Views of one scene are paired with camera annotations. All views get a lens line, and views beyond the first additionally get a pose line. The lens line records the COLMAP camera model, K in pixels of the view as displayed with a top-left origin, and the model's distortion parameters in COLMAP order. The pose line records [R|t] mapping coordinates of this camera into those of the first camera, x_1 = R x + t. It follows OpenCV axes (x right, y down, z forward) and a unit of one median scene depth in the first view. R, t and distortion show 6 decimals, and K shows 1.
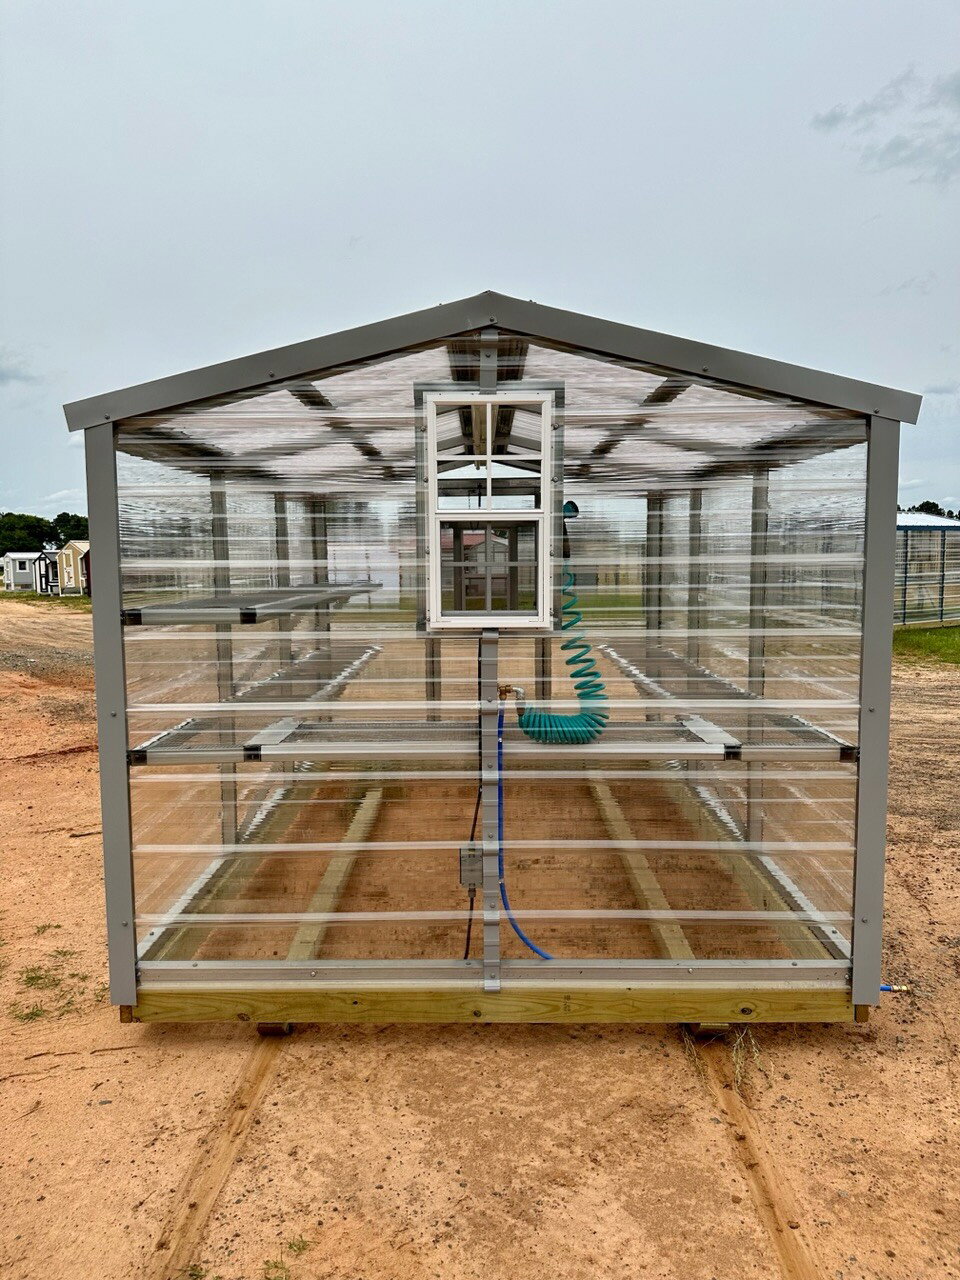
lens RADIAL K [[905.7, 0, 480.0], [0, 905.7, 640.0], [0, 0, 1]] dist [-0.000386, -0.000450]
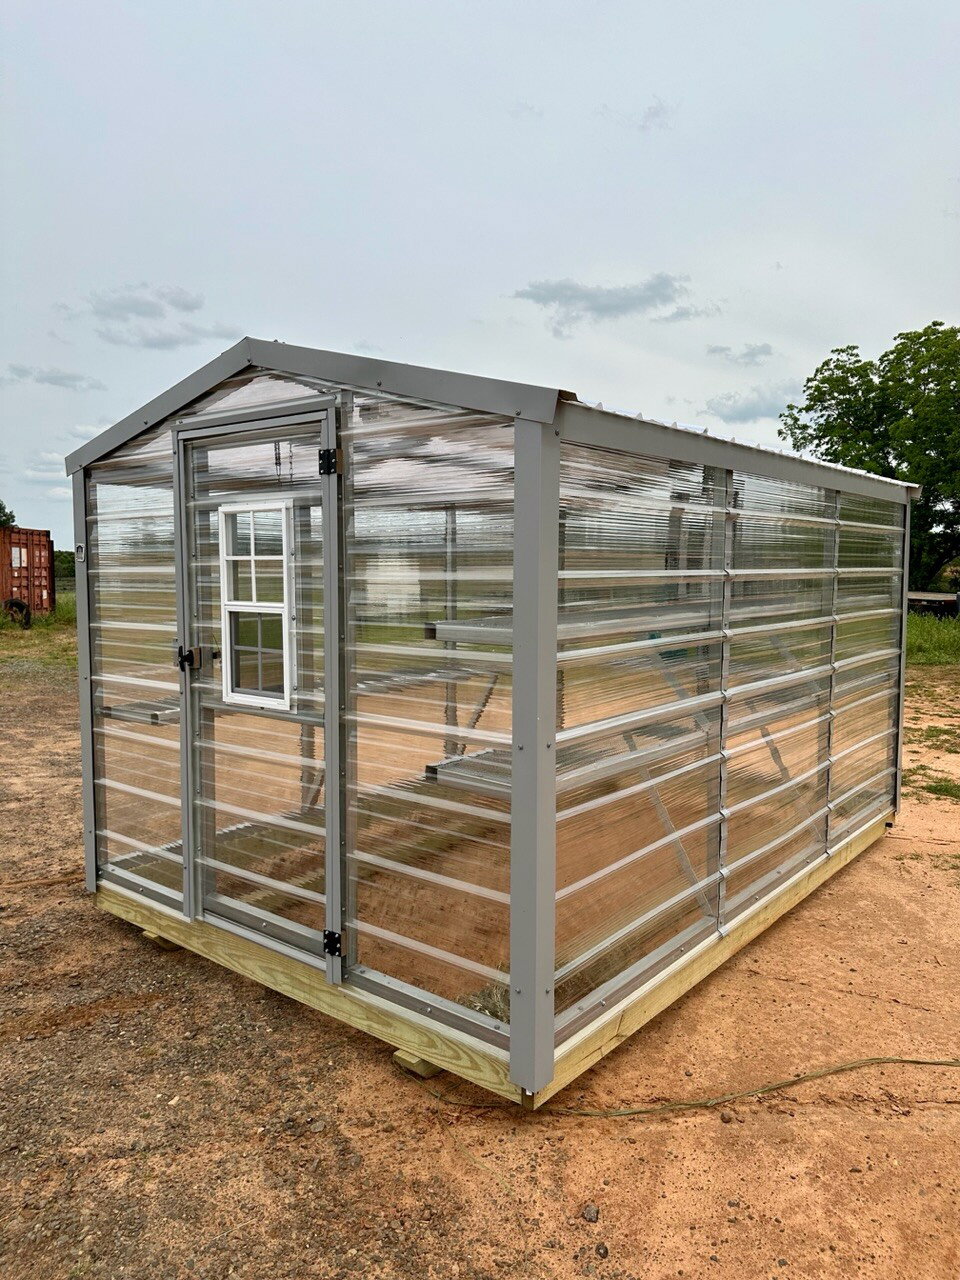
lens RADIAL K [[905.7, 0, 480.0], [0, 905.7, 640.0], [0, 0, 1]] dist [-0.000386, -0.000450]
pose [[0.785996, 0.062677, -0.615046, 0.924952], [-0.064048, 0.997750, 0.019827, -0.044137], [0.614905, 0.023809, 0.788242, 0.283723]]
